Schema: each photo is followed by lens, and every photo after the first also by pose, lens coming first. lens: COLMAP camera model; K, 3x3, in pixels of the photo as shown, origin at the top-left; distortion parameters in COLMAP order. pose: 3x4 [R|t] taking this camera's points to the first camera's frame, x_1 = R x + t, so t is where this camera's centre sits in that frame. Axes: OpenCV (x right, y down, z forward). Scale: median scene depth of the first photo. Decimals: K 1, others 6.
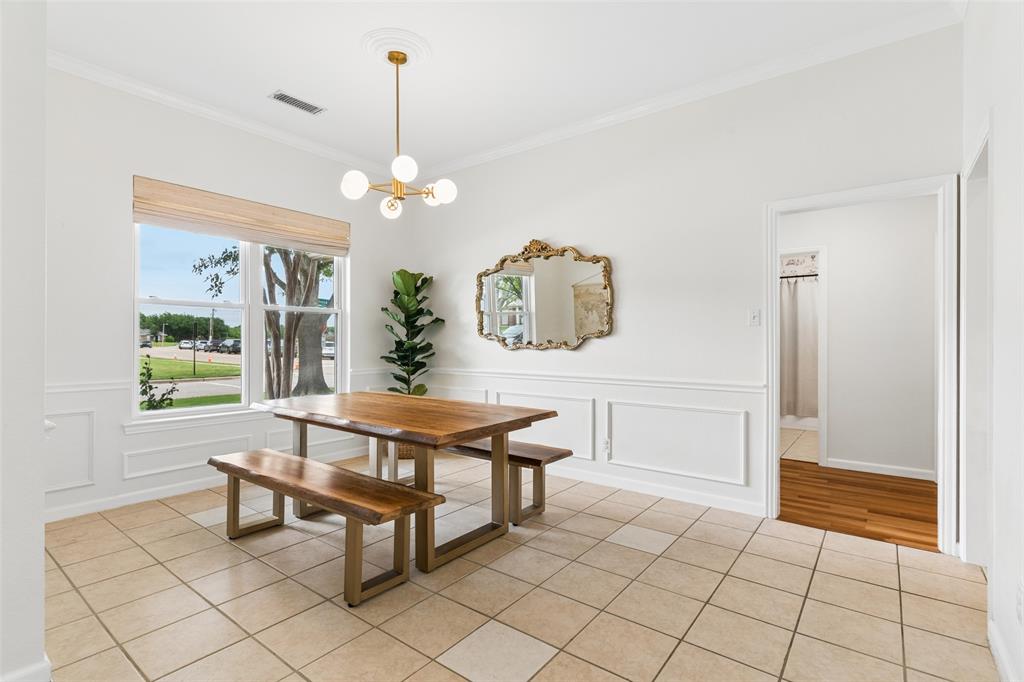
lens RADIAL K [[487.3, 0, 505.3], [0, 487.3, 334.3], [0, 0, 1]] dist [0.002264, -0.000090]
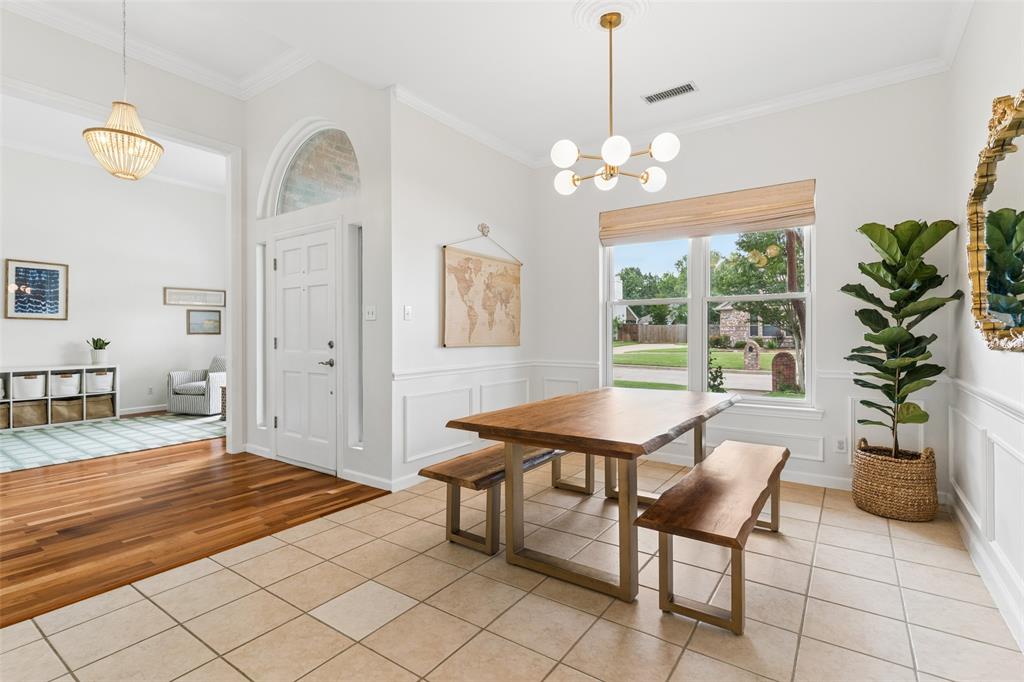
lens RADIAL K [[487.3, 0, 505.3], [0, 487.3, 334.3], [0, 0, 1]] dist [0.002264, -0.000090]
pose [[0.050955, -0.001645, -0.998700, 0.715327], [0.015936, 0.999873, -0.000834, 0.014135], [0.998574, -0.015873, 0.050975, 0.800189]]
